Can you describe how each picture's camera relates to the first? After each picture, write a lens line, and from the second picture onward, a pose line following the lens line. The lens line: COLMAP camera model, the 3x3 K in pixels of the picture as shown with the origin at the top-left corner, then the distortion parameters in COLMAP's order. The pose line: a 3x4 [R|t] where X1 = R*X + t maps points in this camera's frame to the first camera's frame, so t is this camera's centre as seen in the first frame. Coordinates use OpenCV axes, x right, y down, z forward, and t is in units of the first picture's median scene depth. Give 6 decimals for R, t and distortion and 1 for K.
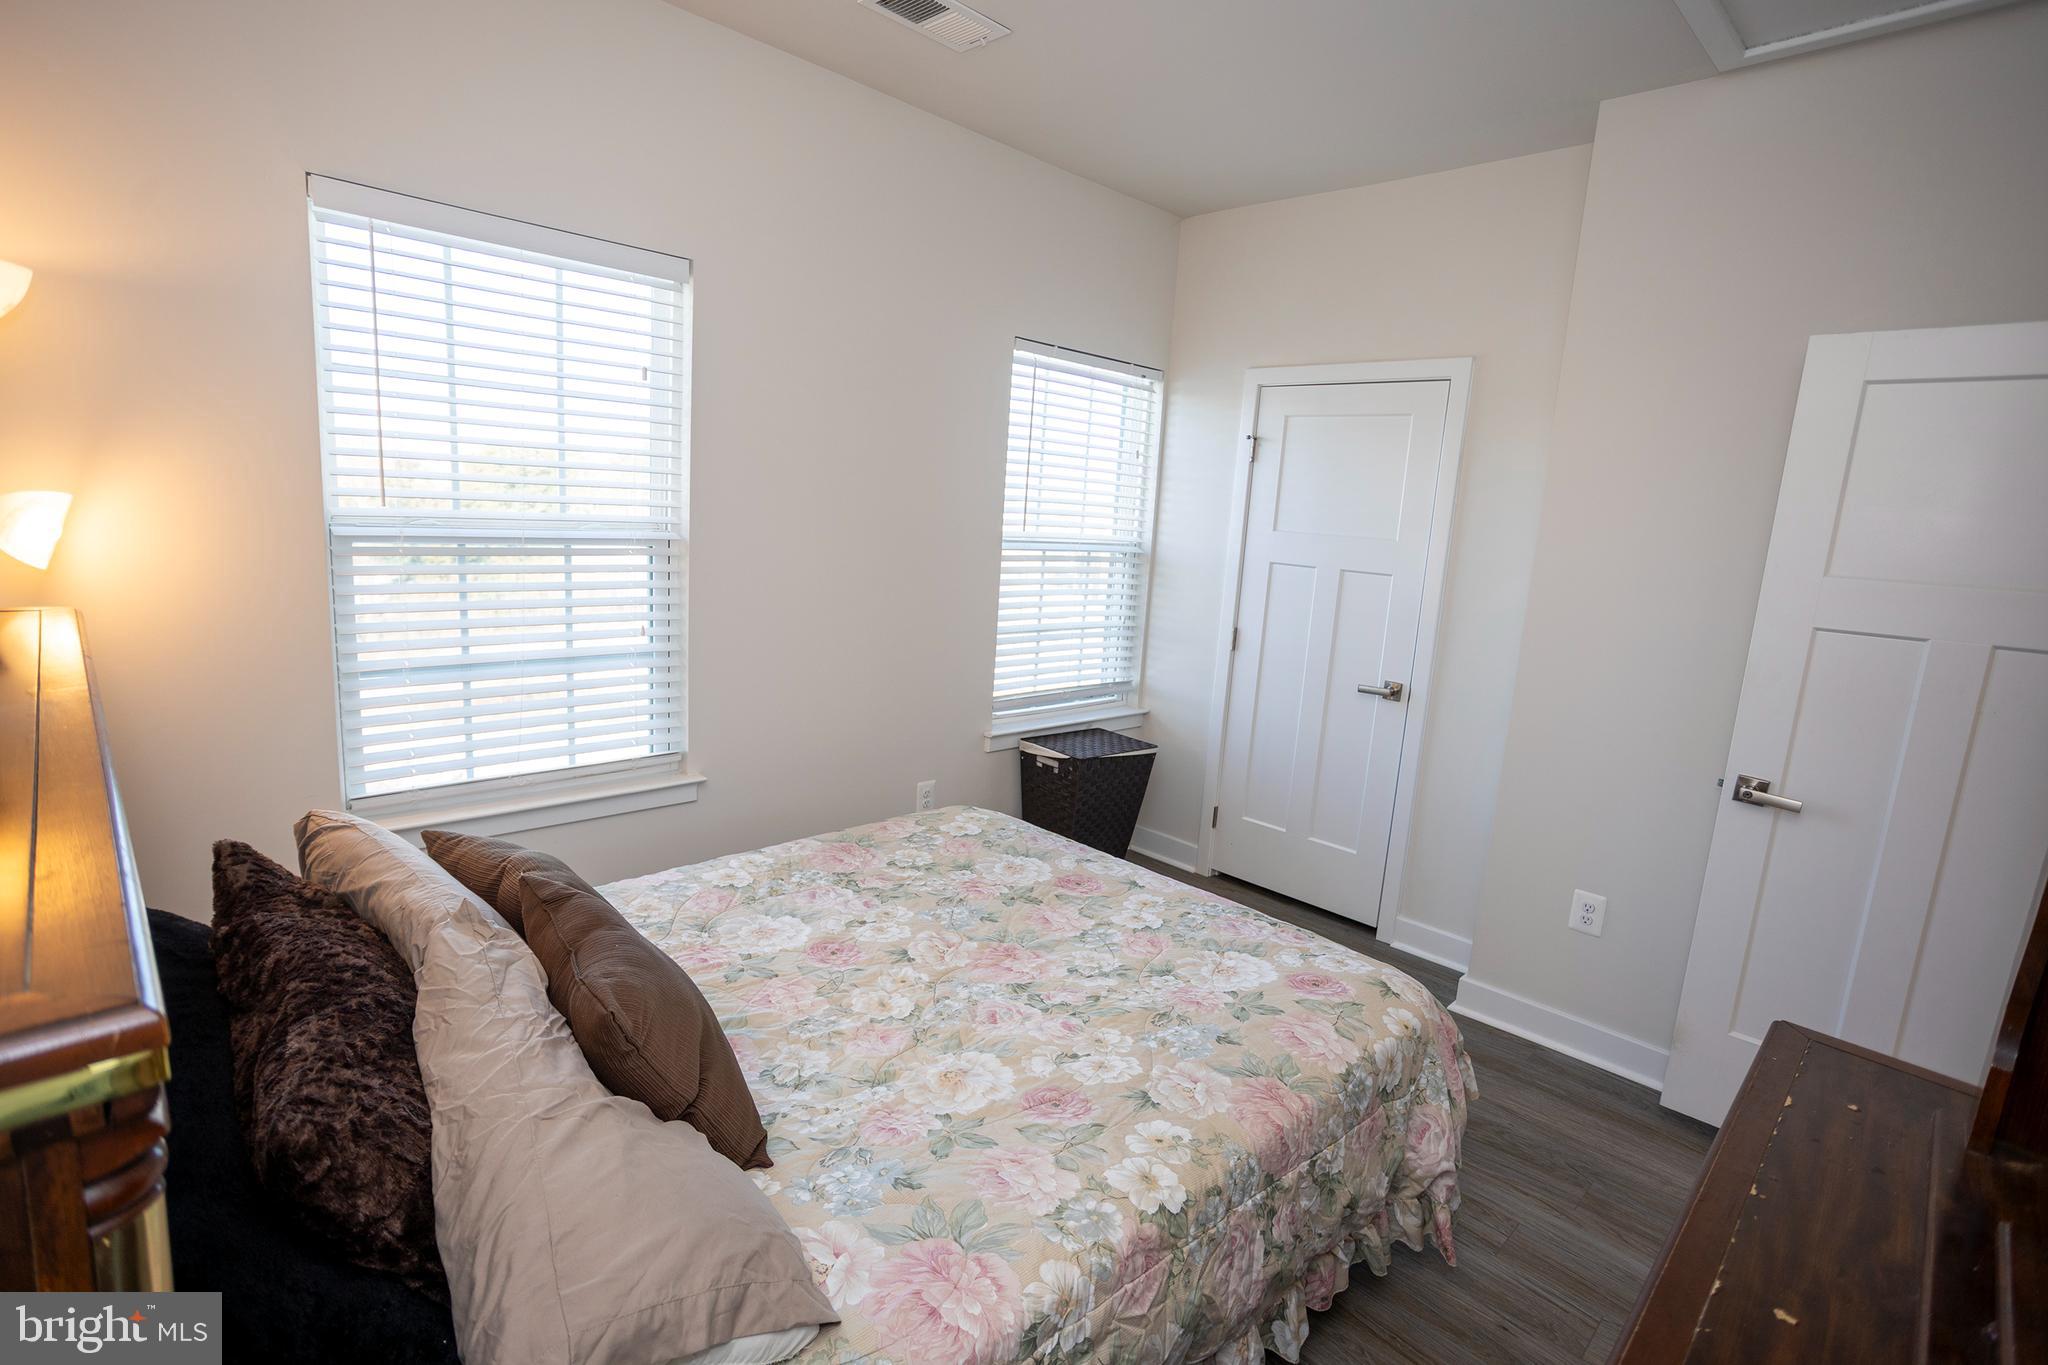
lens RADIAL K [[998.1, 0, 1024.0], [0, 998.1, 682.5], [0, 0, 1]] dist [-0.056583, 0.000414]
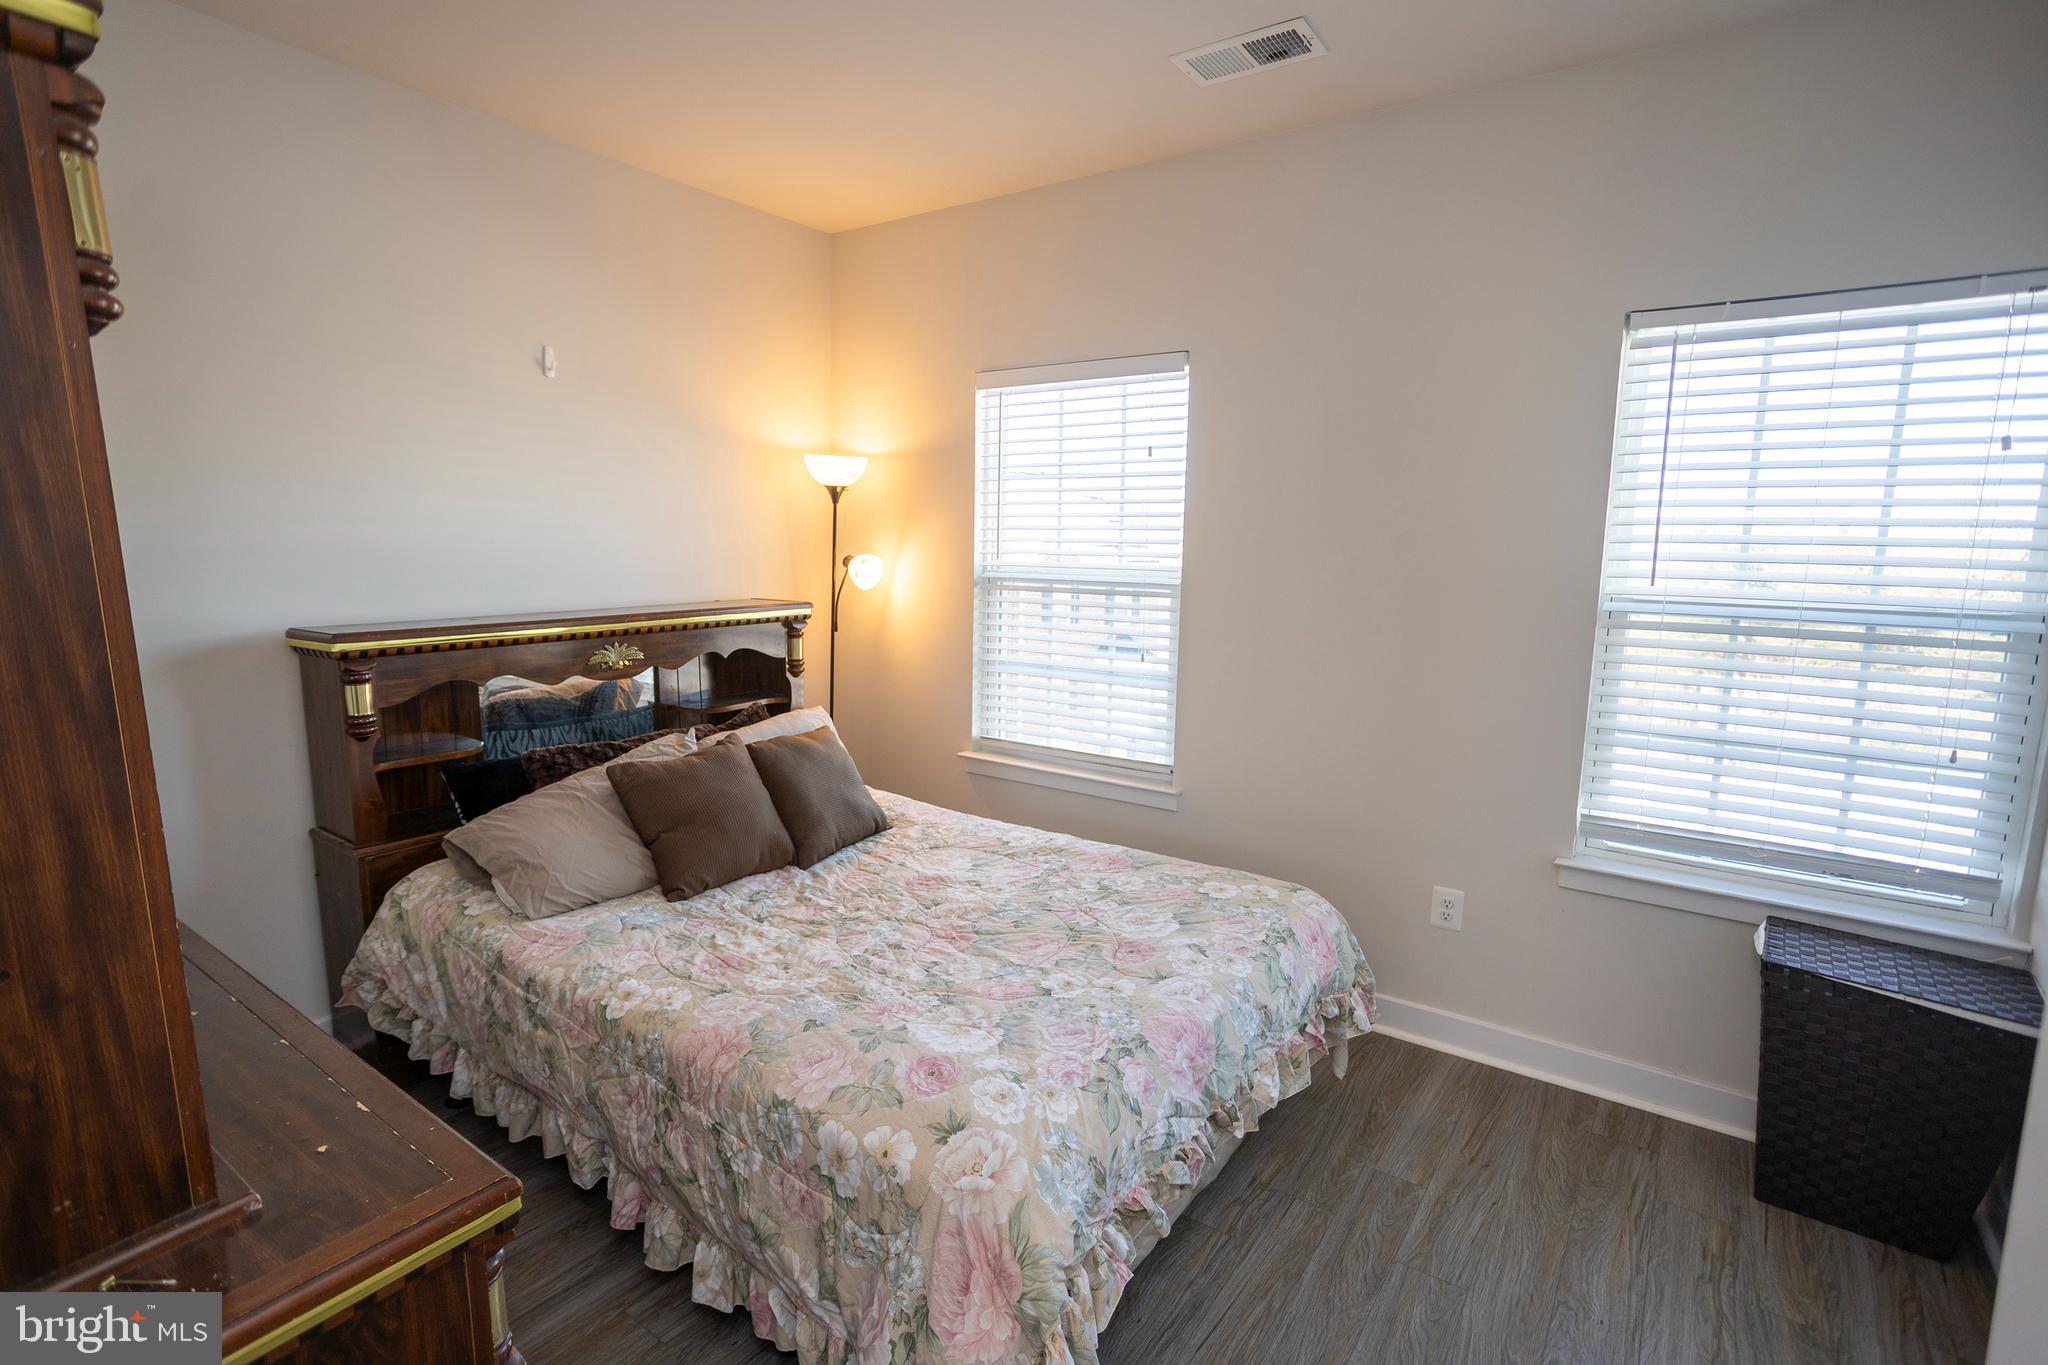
lens RADIAL K [[991.4, 0, 1000.1], [0, 991.4, 668.3], [0, 0, 1]] dist [-0.055145, 0.033578]
pose [[0.147942, 0.074573, -0.986181, 0.902898], [-0.176583, 0.983122, 0.047851, -0.073753], [0.973104, 0.167064, 0.158613, 0.697617]]
